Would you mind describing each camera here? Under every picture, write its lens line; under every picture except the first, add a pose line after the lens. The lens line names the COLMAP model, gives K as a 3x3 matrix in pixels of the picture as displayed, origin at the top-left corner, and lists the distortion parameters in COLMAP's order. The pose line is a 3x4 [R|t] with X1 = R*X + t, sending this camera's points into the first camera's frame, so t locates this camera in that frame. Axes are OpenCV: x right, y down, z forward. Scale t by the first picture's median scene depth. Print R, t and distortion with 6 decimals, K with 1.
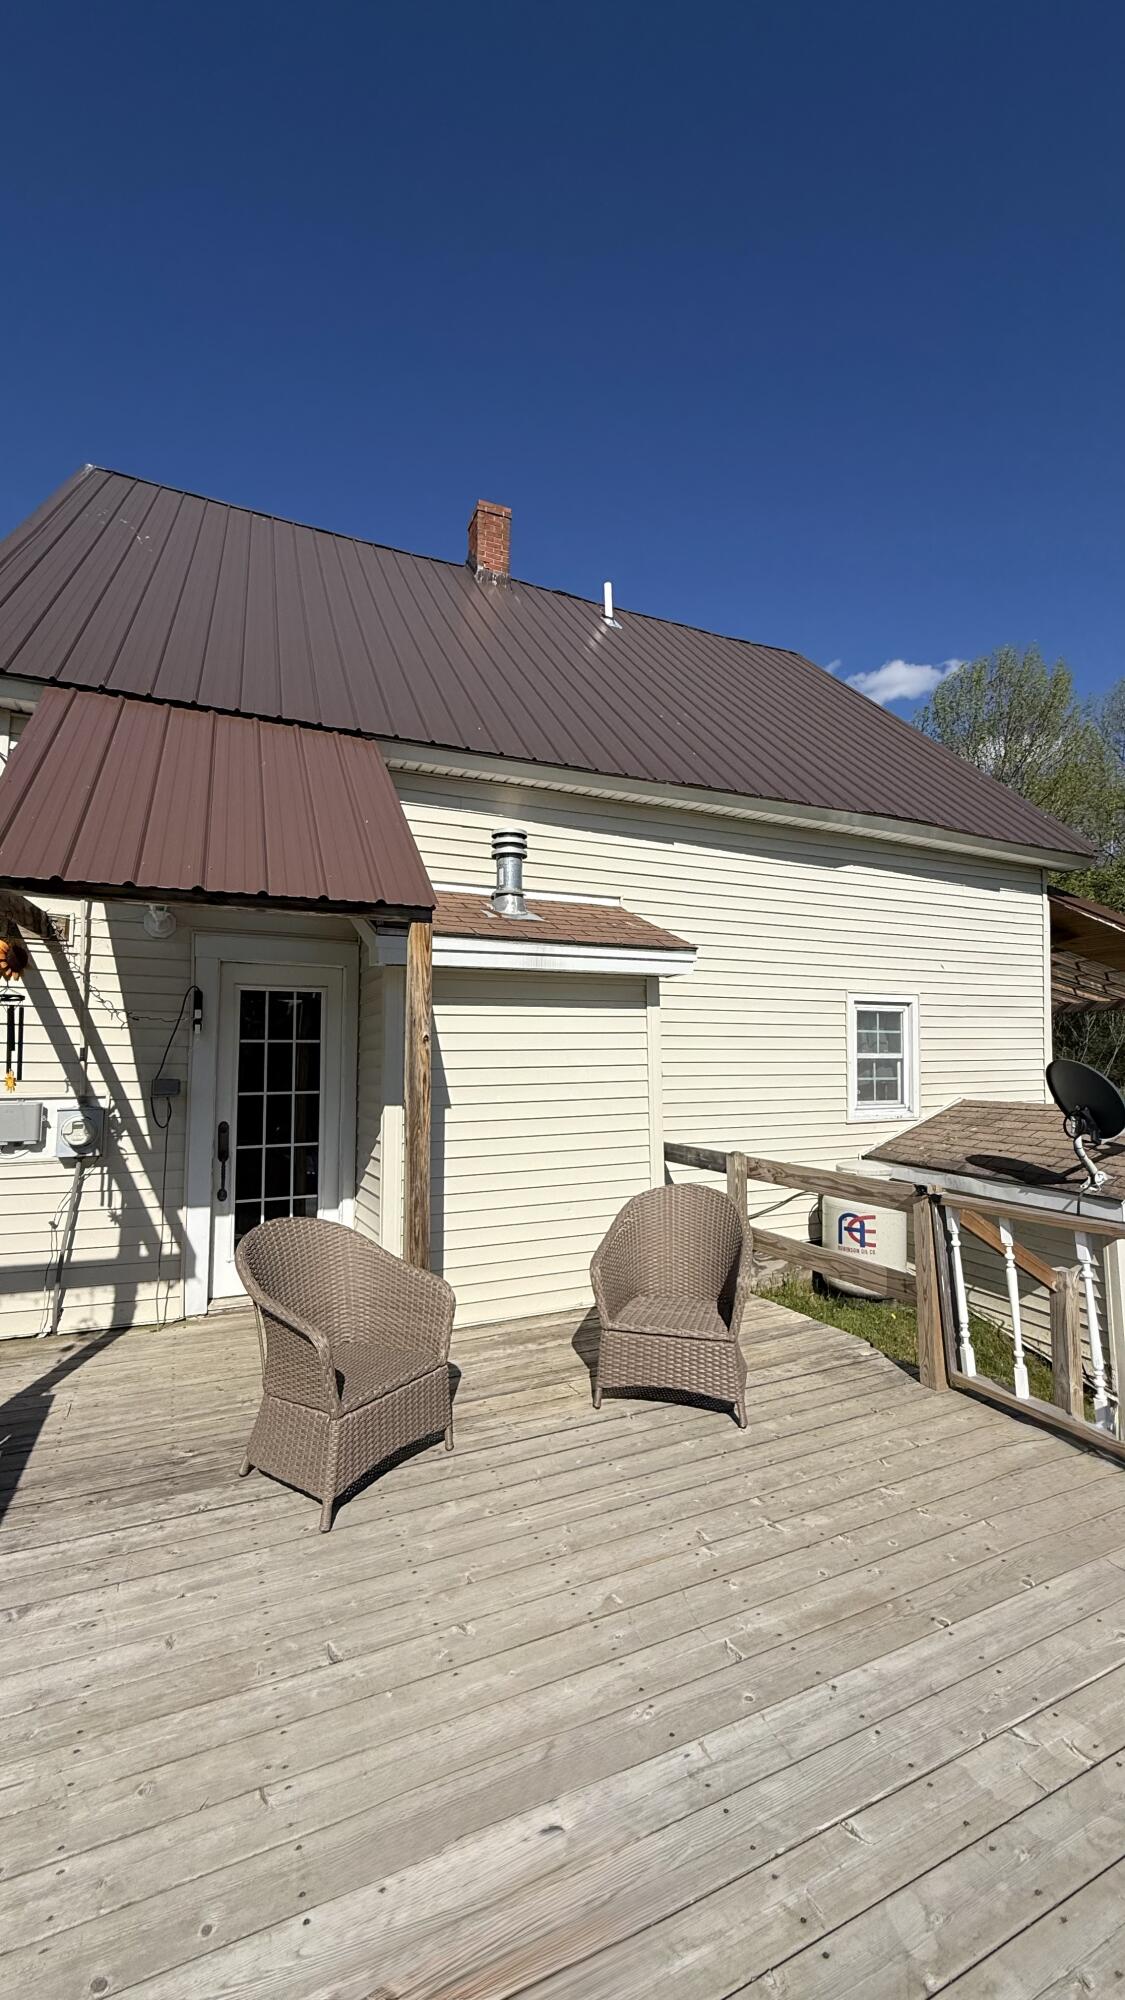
lens RADIAL K [[802.4, 0, 558.8], [0, 802.4, 1009.0], [0, 0, 1]] dist [-0.001385, 0.000115]
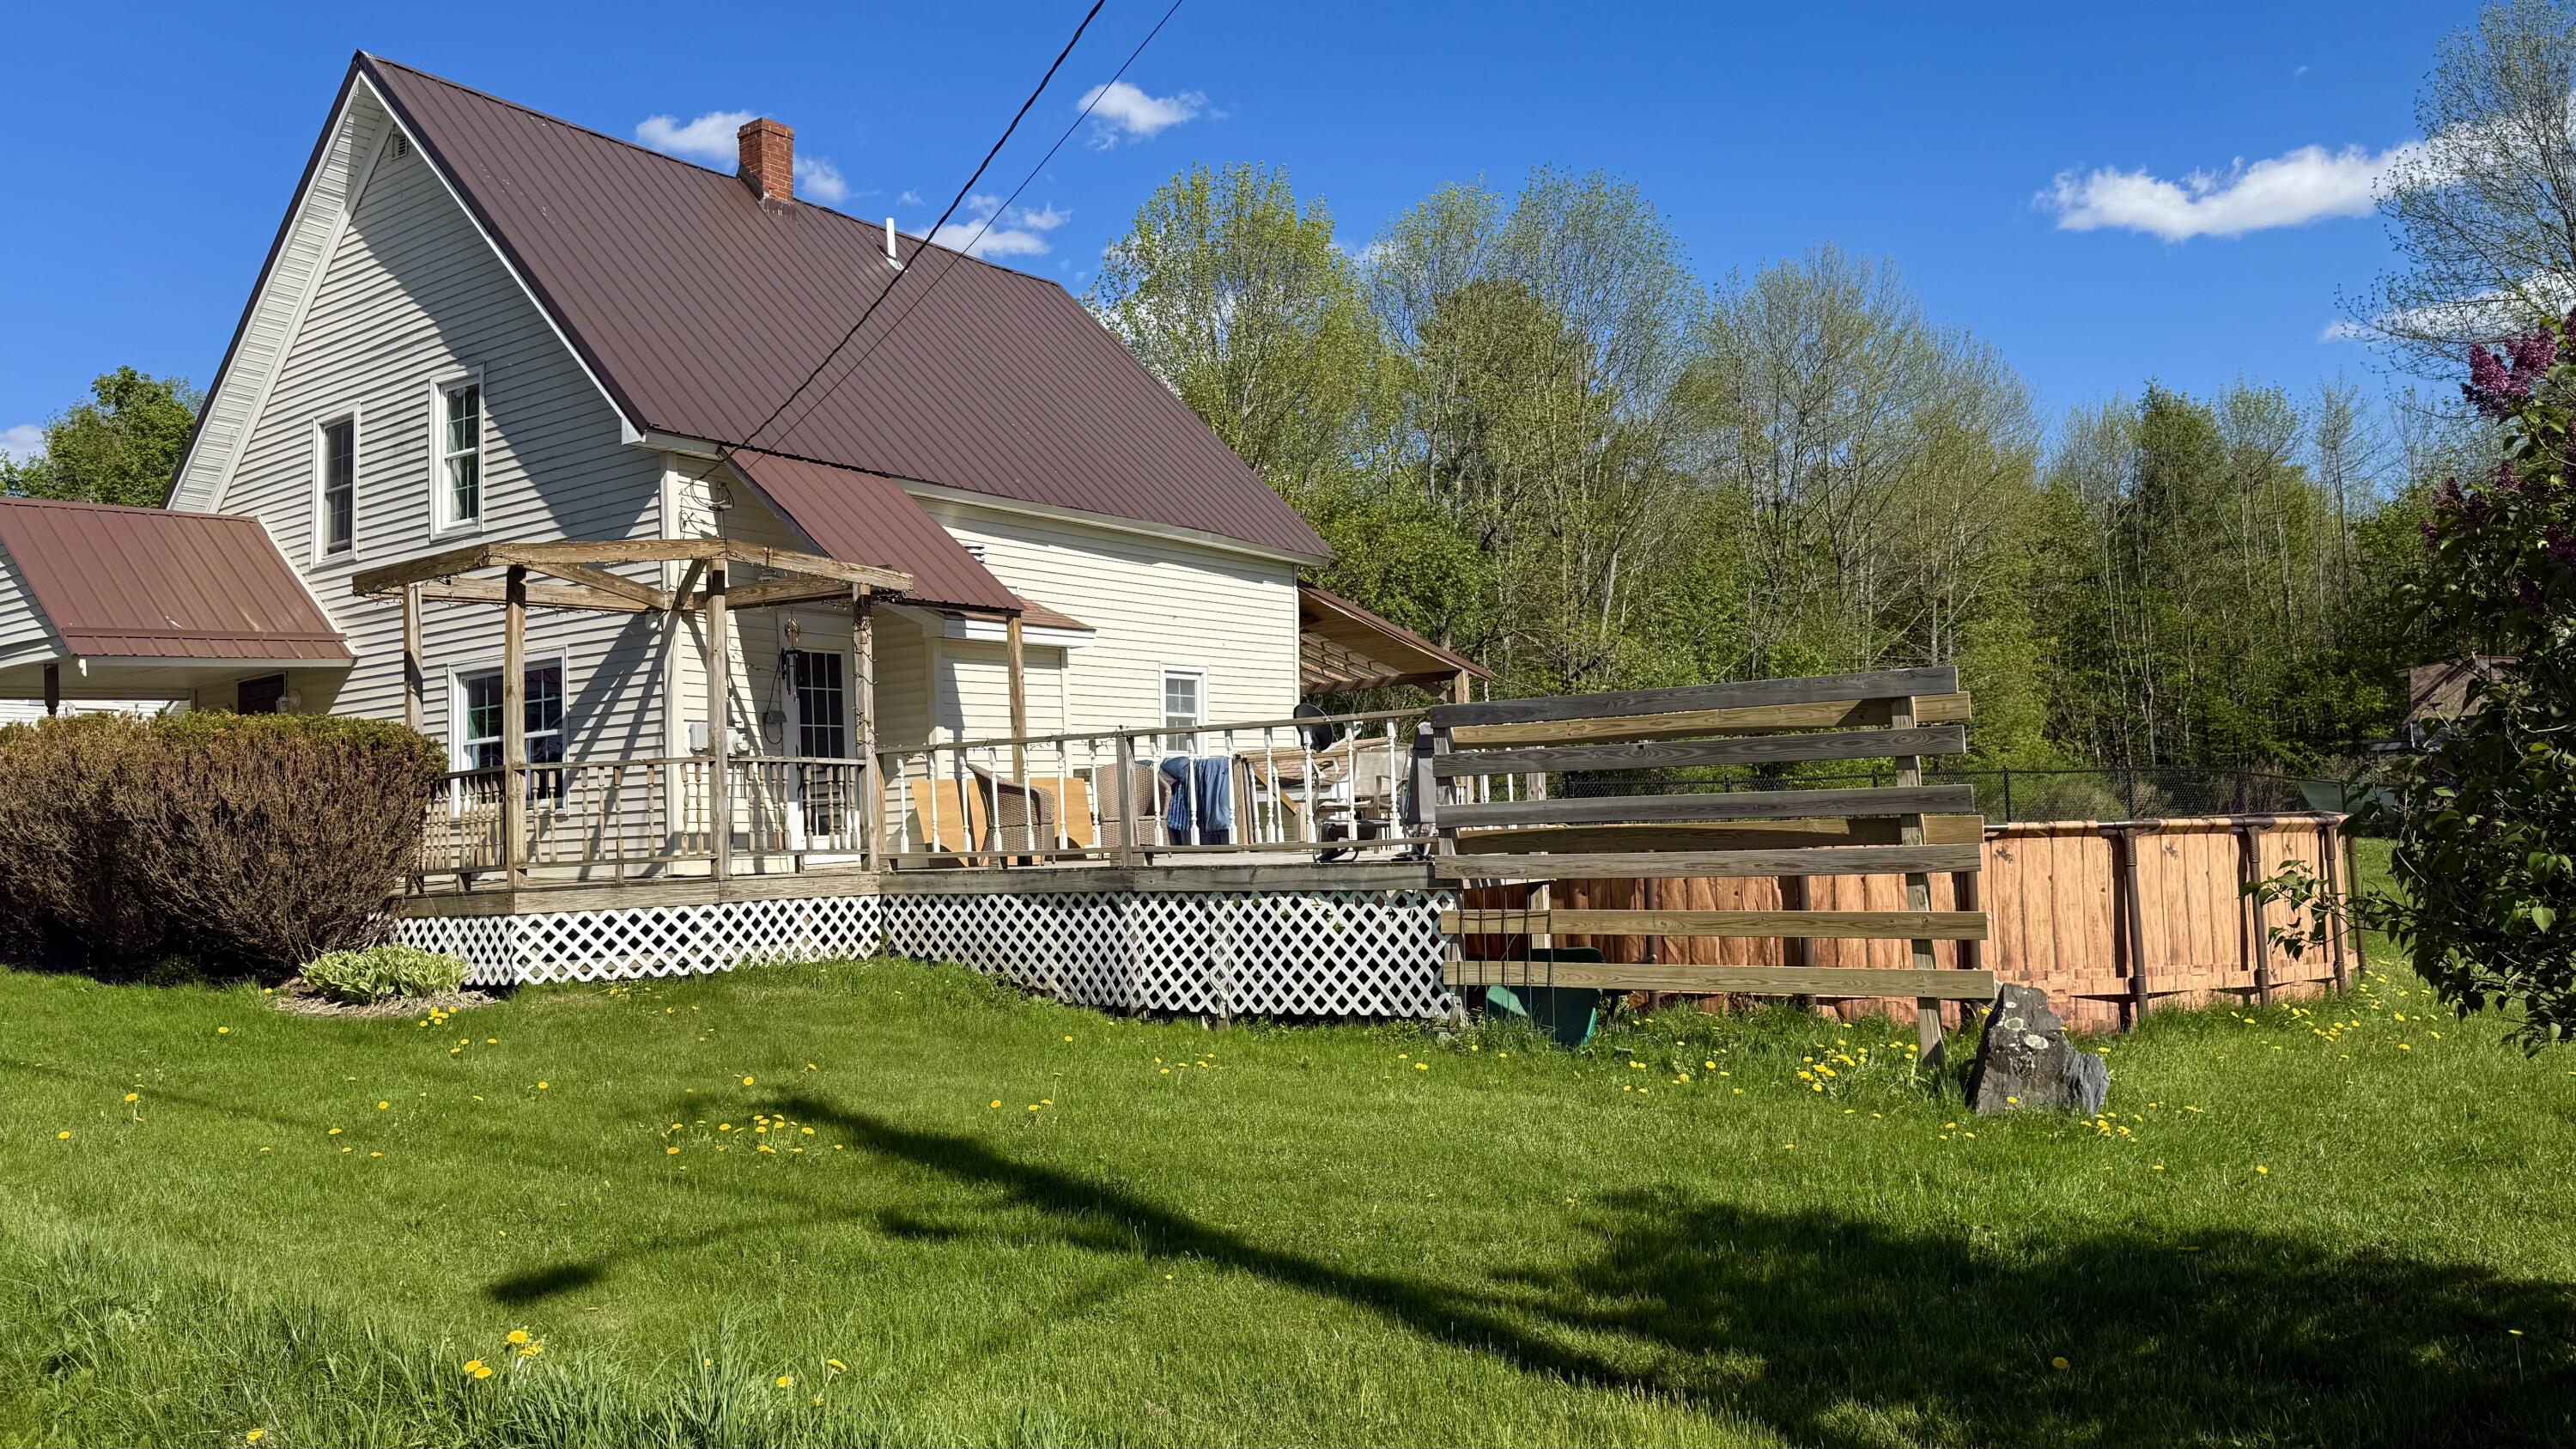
lens RADIAL K [[1730.0, 0, 1283.5], [0, 1730.0, 726.9], [0, 0, 1]] dist [0.007064, 0.000863]
pose [[0.859149, -0.001123, 0.511725, -0.845482], [-0.001704, 0.999986, 0.005055, 0.063742], [-0.511723, -0.005215, 0.859135, -1.402035]]
